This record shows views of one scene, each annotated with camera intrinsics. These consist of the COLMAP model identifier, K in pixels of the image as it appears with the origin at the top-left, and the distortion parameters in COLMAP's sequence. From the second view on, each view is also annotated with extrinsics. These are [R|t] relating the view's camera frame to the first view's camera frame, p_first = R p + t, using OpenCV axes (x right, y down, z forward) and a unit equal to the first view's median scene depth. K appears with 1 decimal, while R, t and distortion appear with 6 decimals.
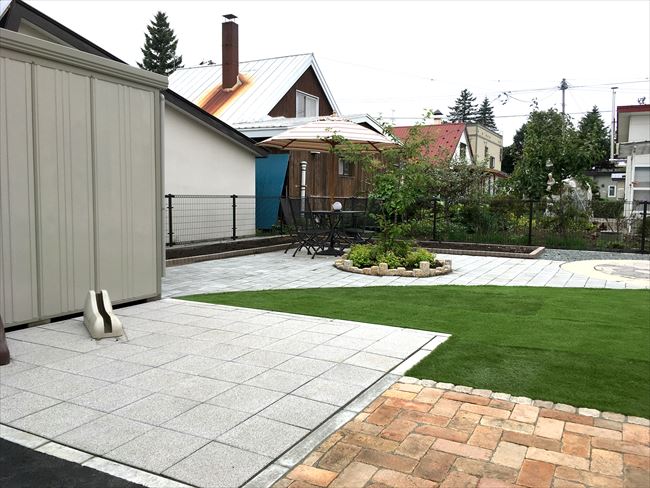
lens RADIAL K [[558.5, 0, 325.0], [0, 558.5, 244.0], [0, 0, 1]] dist [0.038192, -0.010722]
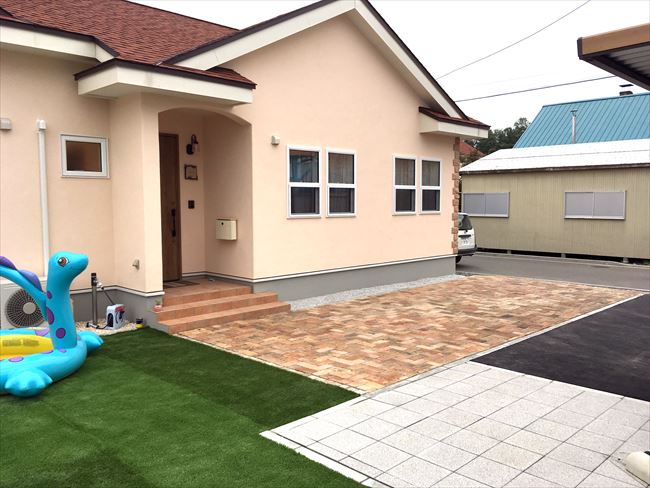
lens RADIAL K [[558.5, 0, 325.0], [0, 558.5, 244.0], [0, 0, 1]] dist [0.038192, -0.010722]
pose [[-0.953085, -0.036229, 0.300527, -0.028556], [0.013281, 0.986851, 0.161086, -0.056671], [-0.302412, 0.157520, -0.940072, 0.329077]]
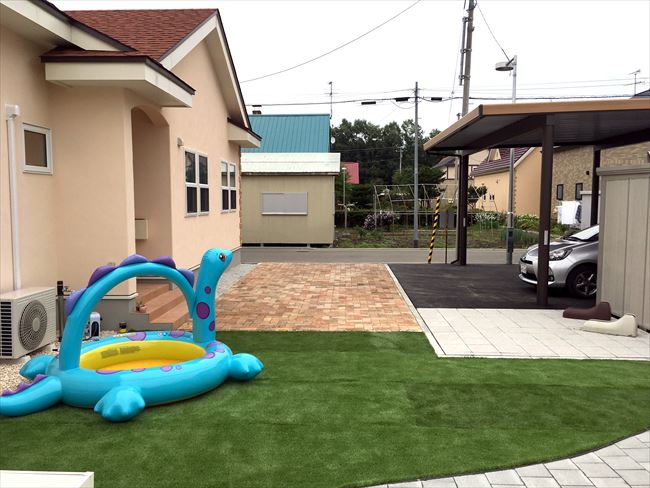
lens RADIAL K [[558.5, 0, 325.0], [0, 558.5, 244.0], [0, 0, 1]] dist [0.038192, -0.010722]
pose [[-0.901459, 0.020318, -0.432387, 0.199929], [-0.049187, 0.987620, 0.148955, -0.058201], [0.430061, 0.155544, -0.889300, 0.380256]]
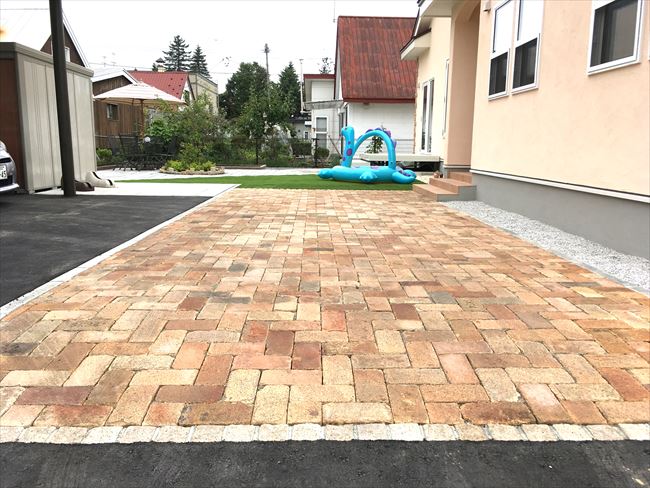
lens RADIAL K [[558.5, 0, 325.0], [0, 558.5, 244.0], [0, 0, 1]] dist [0.038192, -0.010722]
pose [[0.878570, -0.085968, 0.469814, -0.119191], [0.039939, 0.993446, 0.107098, 0.029726], [-0.475941, -0.075329, 0.876245, -0.261364]]
